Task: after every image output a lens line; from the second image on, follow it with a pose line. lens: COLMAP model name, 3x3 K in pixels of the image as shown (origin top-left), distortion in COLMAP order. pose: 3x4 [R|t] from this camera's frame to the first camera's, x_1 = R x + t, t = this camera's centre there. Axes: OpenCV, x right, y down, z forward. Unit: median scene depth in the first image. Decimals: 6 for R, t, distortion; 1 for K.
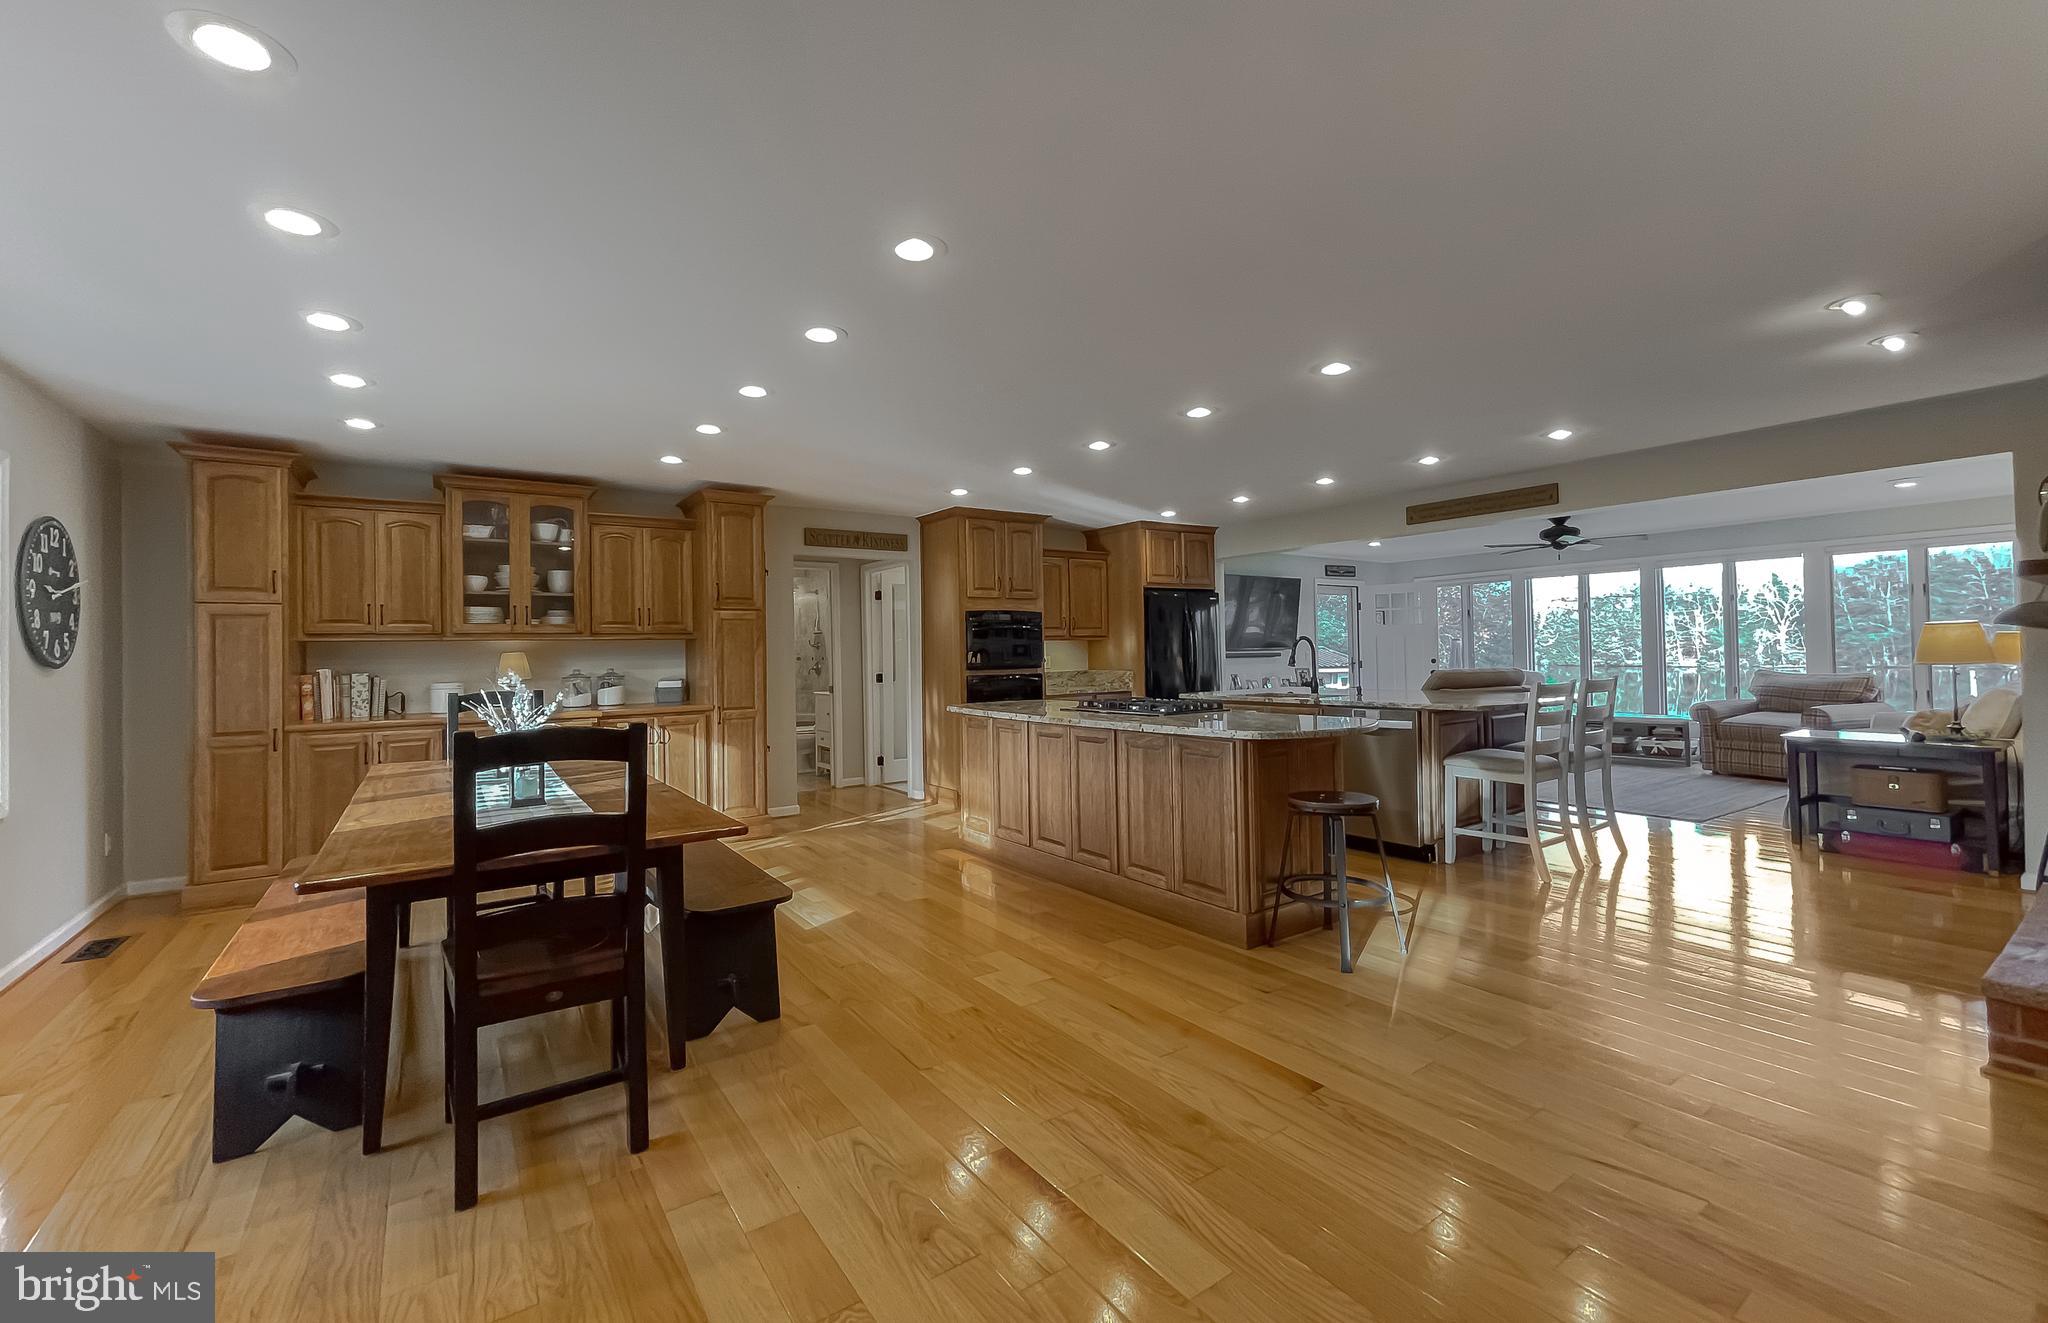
lens RADIAL K [[847.2, 0, 1027.4], [0, 847.2, 640.7], [0, 0, 1]] dist [0.002006, 0.000258]
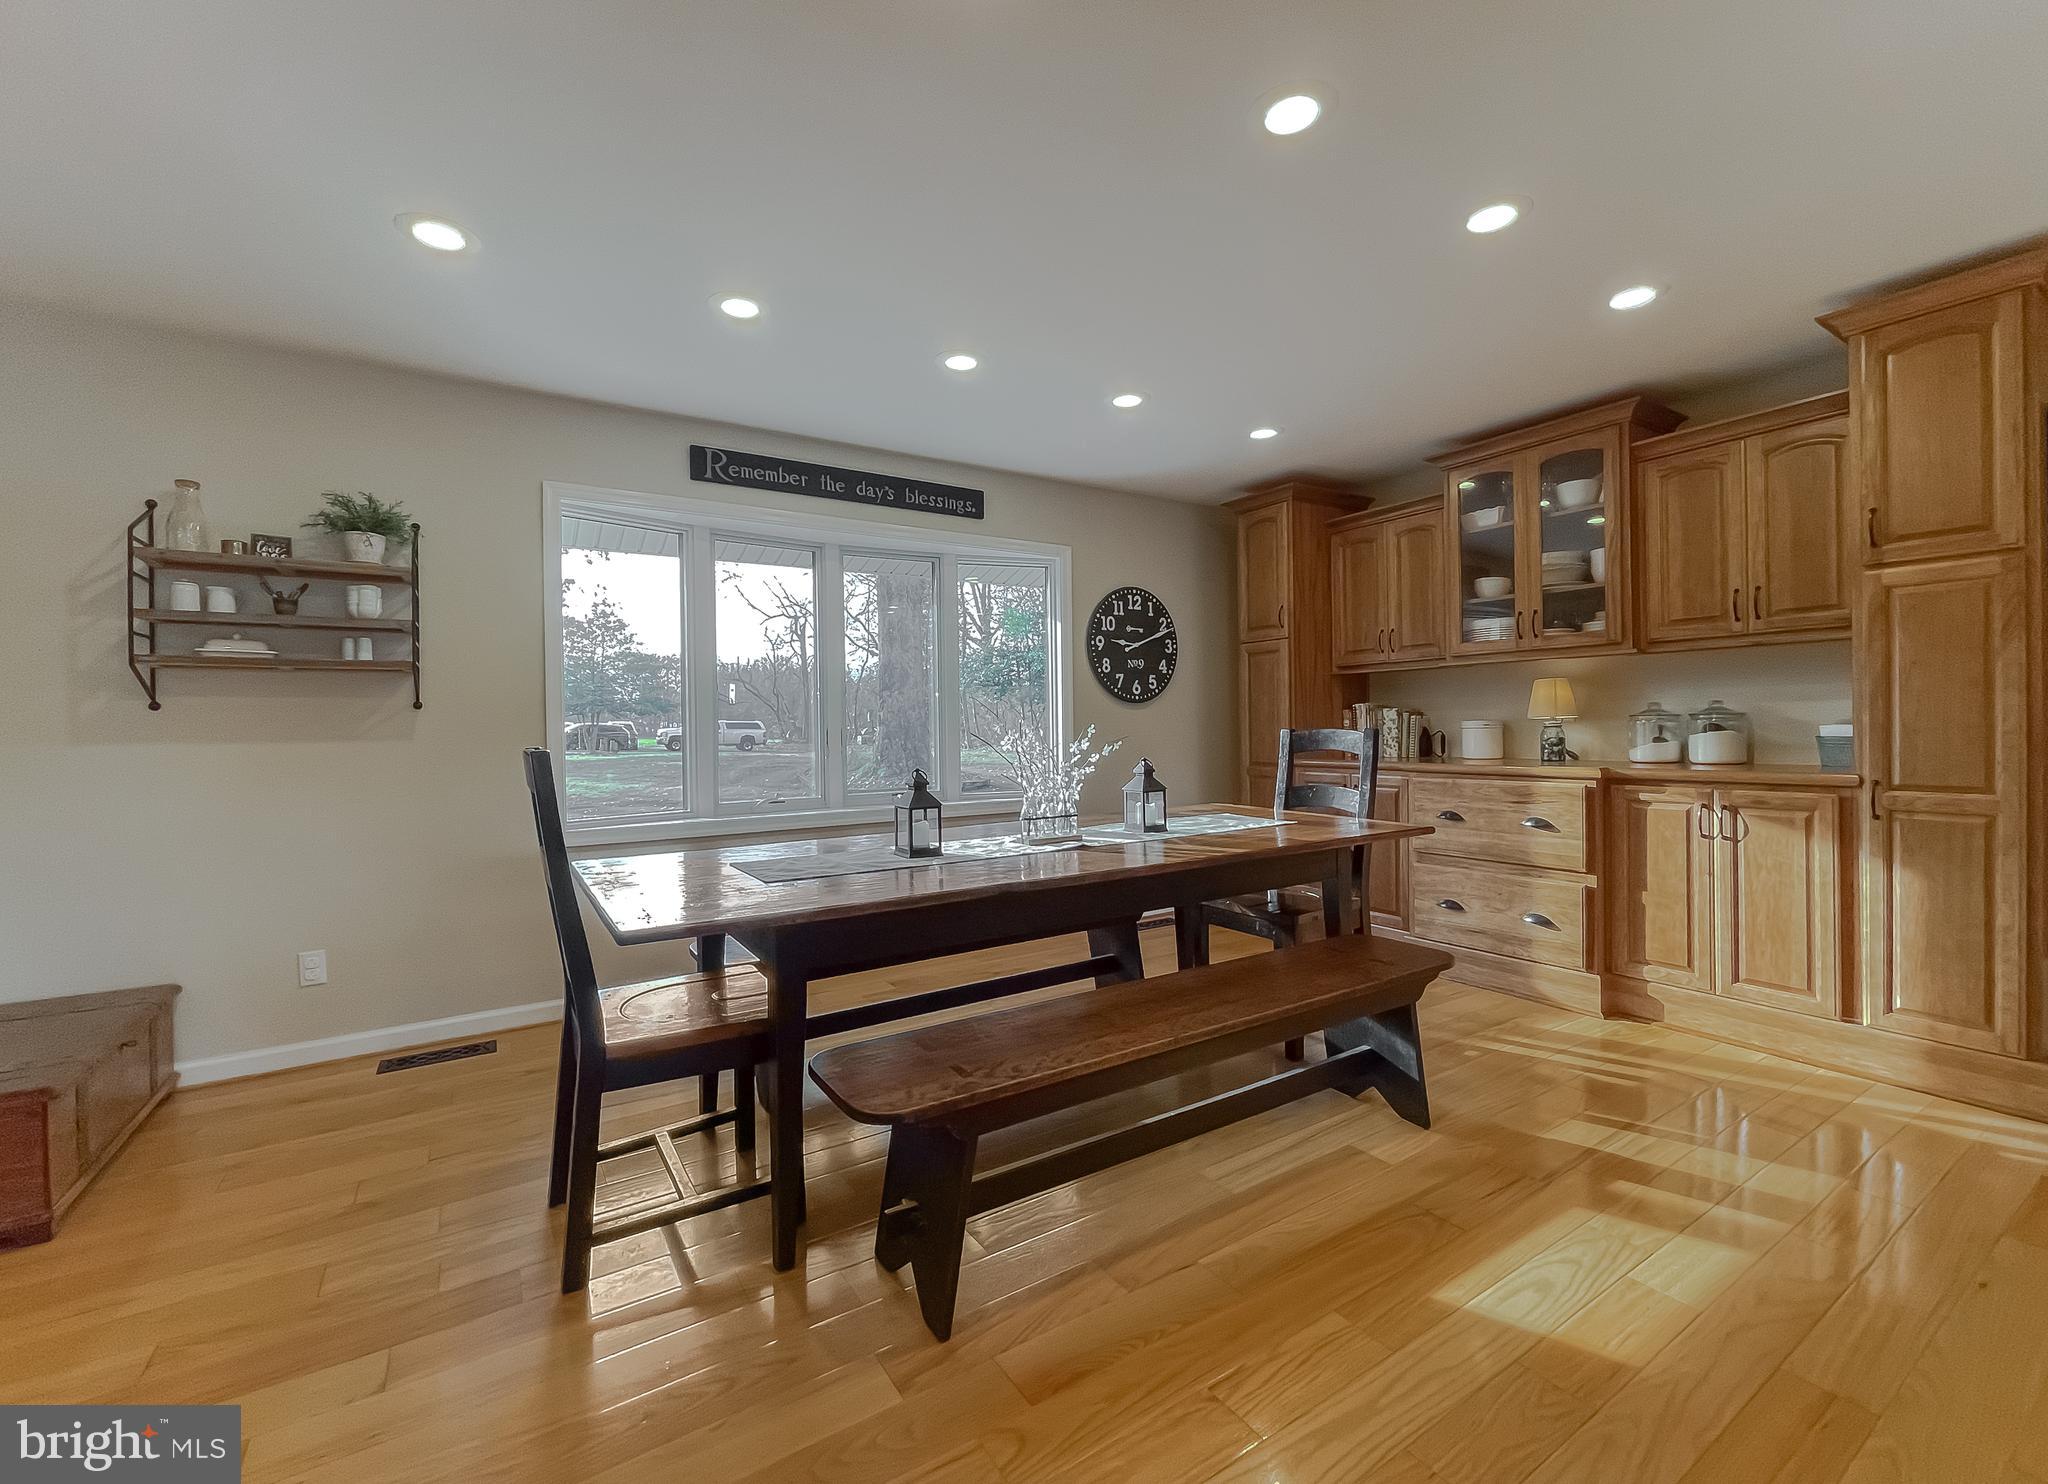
lens RADIAL K [[866.5, 0, 1018.1], [0, 866.5, 731.4], [0, 0, 1]] dist [0.000151, -0.000052]
pose [[-0.039097, 0.021726, -0.998999, 0.132404], [0.031628, 0.999290, 0.020495, 0.030243], [0.998735, -0.030795, -0.039756, 0.613622]]
